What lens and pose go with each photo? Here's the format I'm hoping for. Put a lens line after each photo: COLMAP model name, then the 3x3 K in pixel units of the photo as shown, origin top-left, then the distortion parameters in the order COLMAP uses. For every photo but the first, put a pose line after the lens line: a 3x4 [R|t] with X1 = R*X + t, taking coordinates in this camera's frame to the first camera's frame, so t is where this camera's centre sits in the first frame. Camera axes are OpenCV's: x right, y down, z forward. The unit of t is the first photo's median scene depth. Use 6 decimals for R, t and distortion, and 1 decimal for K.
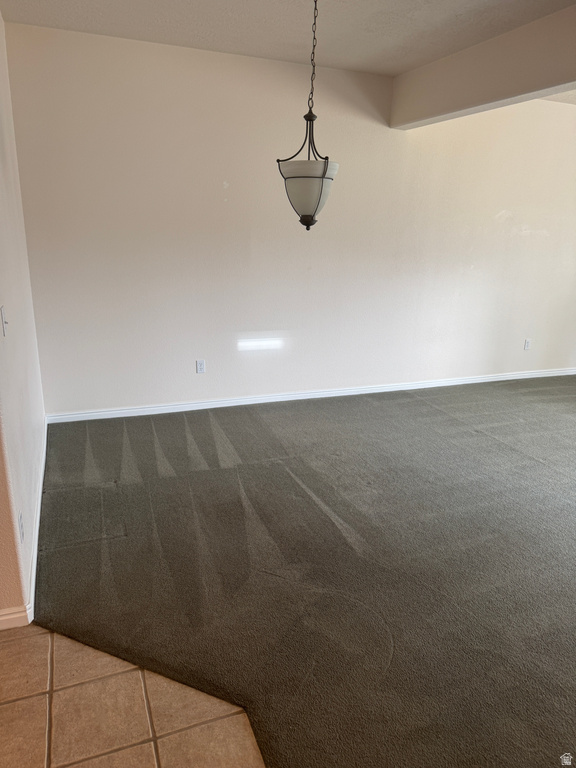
lens RADIAL K [[541.4, 0, 288.8], [0, 541.4, 386.4], [0, 0, 1]] dist [0.091494, -0.135194]
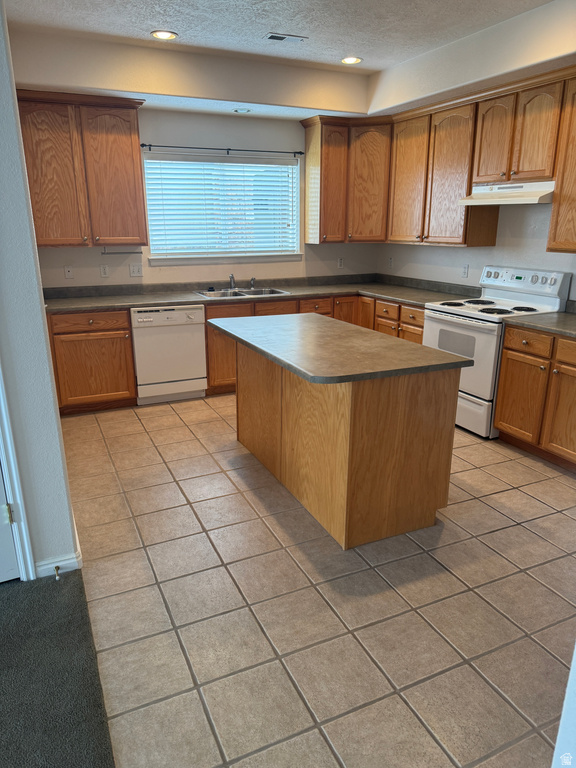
lens RADIAL K [[544.2, 0, 288.0], [0, 544.2, 384.0], [0, 0, 1]] dist [0.129800, -0.205221]
pose [[-0.997974, -0.009133, -0.062961, -0.283202], [-0.042578, 0.831219, 0.554313, -0.422797], [0.047271, 0.555870, -0.829924, 1.414012]]
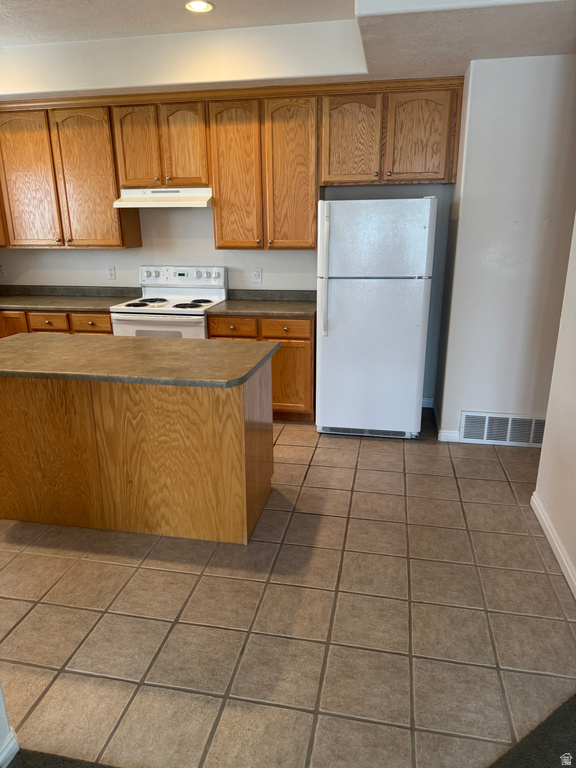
lens RADIAL K [[541.4, 0, 288.8], [0, 541.4, 386.4], [0, 0, 1]] dist [0.091494, -0.135194]
pose [[-0.541063, 0.224332, -0.810510, 0.543370], [-0.252880, 0.875764, 0.411205, -0.257428], [0.802061, 0.427450, -0.417115, 0.958184]]
